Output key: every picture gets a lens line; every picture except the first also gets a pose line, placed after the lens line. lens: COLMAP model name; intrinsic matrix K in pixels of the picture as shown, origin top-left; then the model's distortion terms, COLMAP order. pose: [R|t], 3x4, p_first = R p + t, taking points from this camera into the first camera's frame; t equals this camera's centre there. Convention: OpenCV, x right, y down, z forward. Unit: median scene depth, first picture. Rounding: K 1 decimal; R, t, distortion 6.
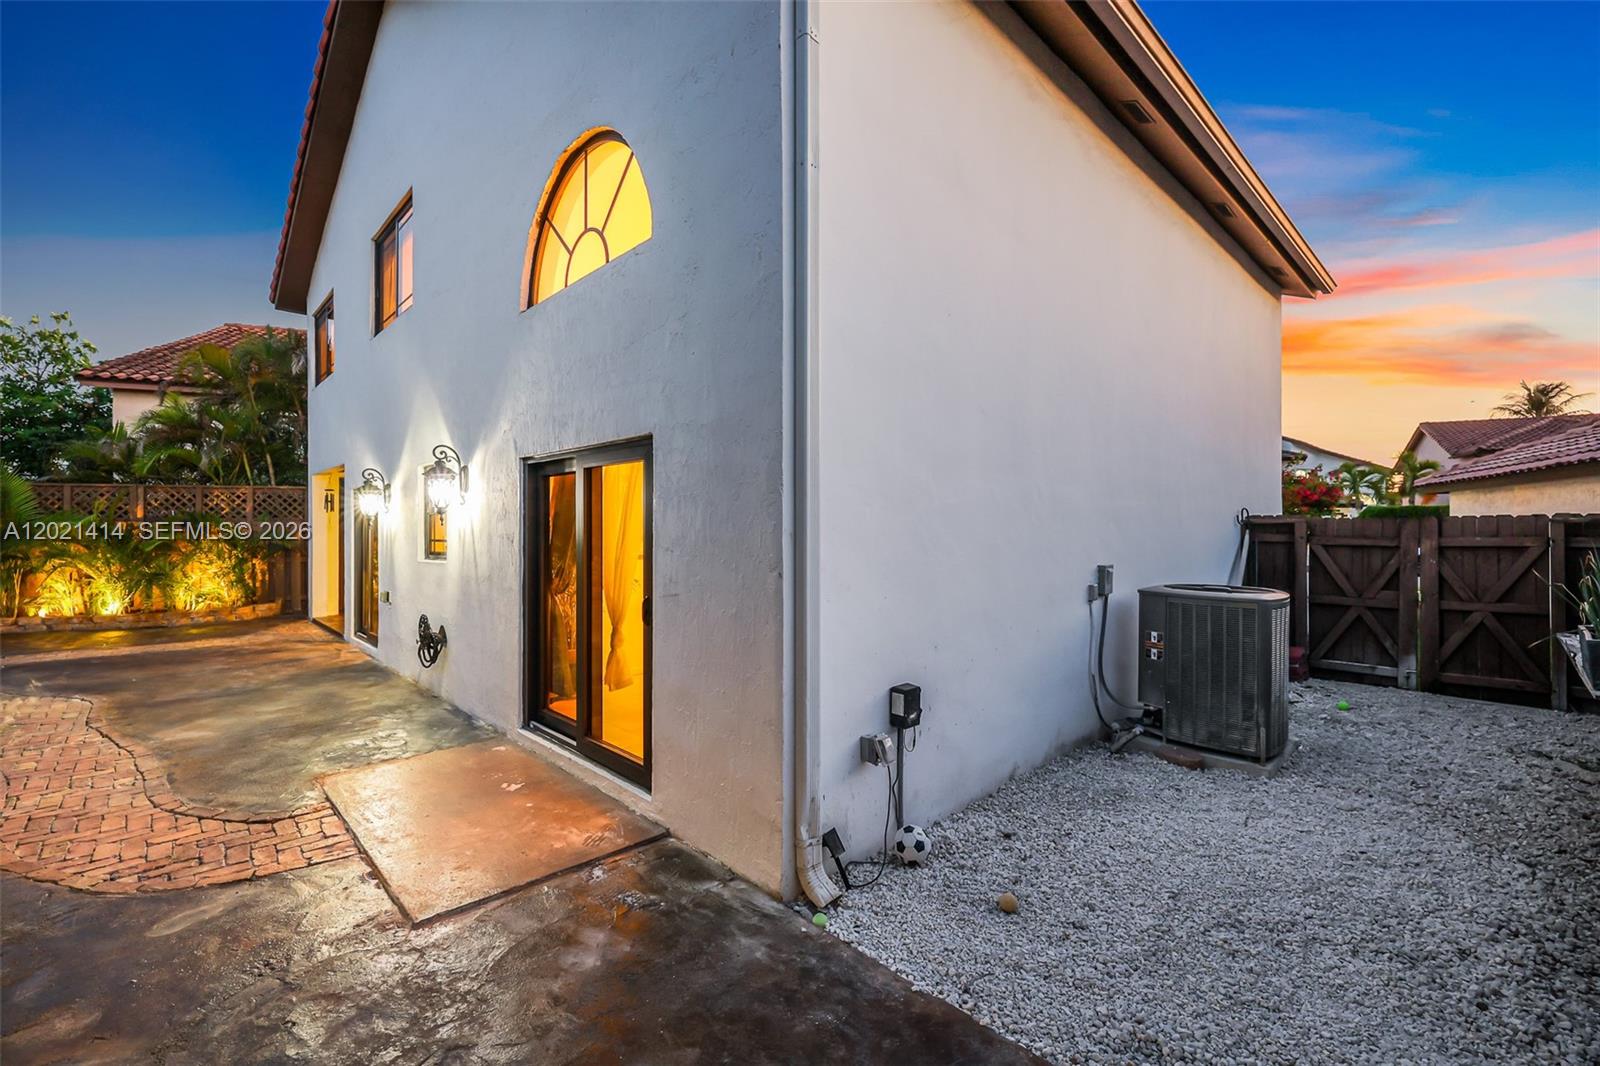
lens RADIAL K [[701.3, 0, 789.8], [0, 701.3, 529.3], [0, 0, 1]] dist [-0.000662, 0.000938]
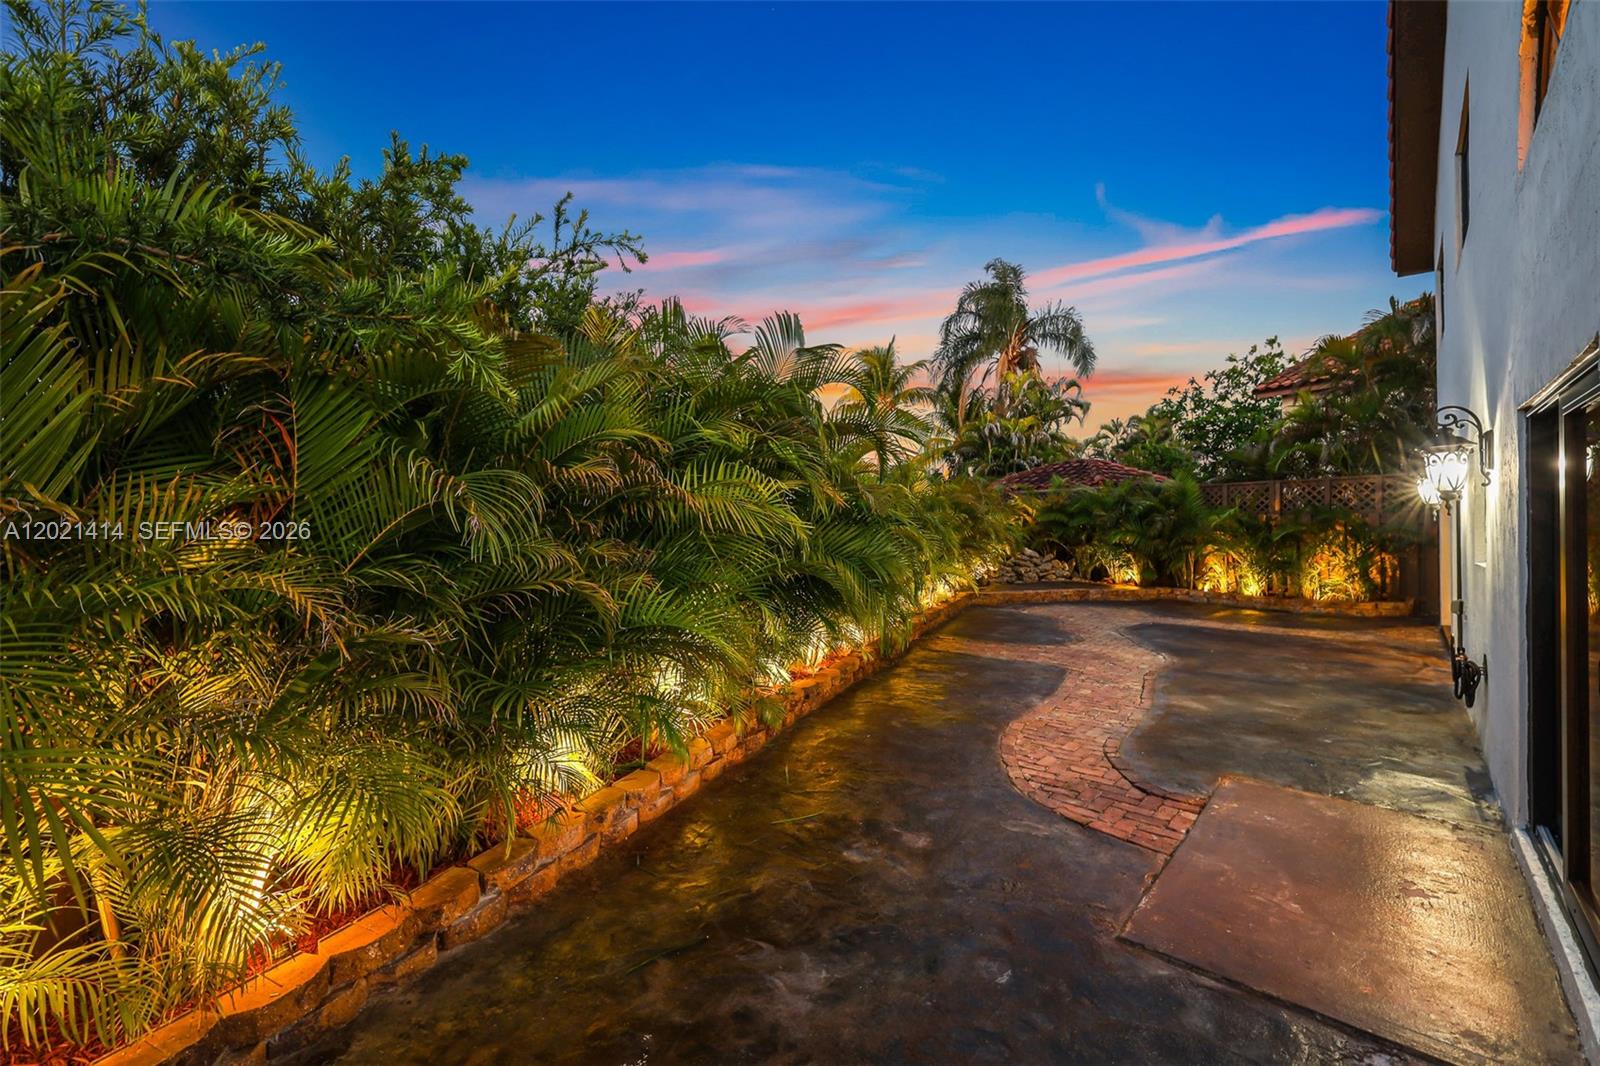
lens RADIAL K [[701.3, 0, 790.8], [0, 701.3, 525.6], [0, 0, 1]] dist [-0.000662, 0.000938]
pose [[0.052011, 0.005743, -0.998630, 0.134197], [0.000231, 0.999983, 0.005763, 0.000581], [0.998646, -0.000531, 0.052009, 0.178241]]
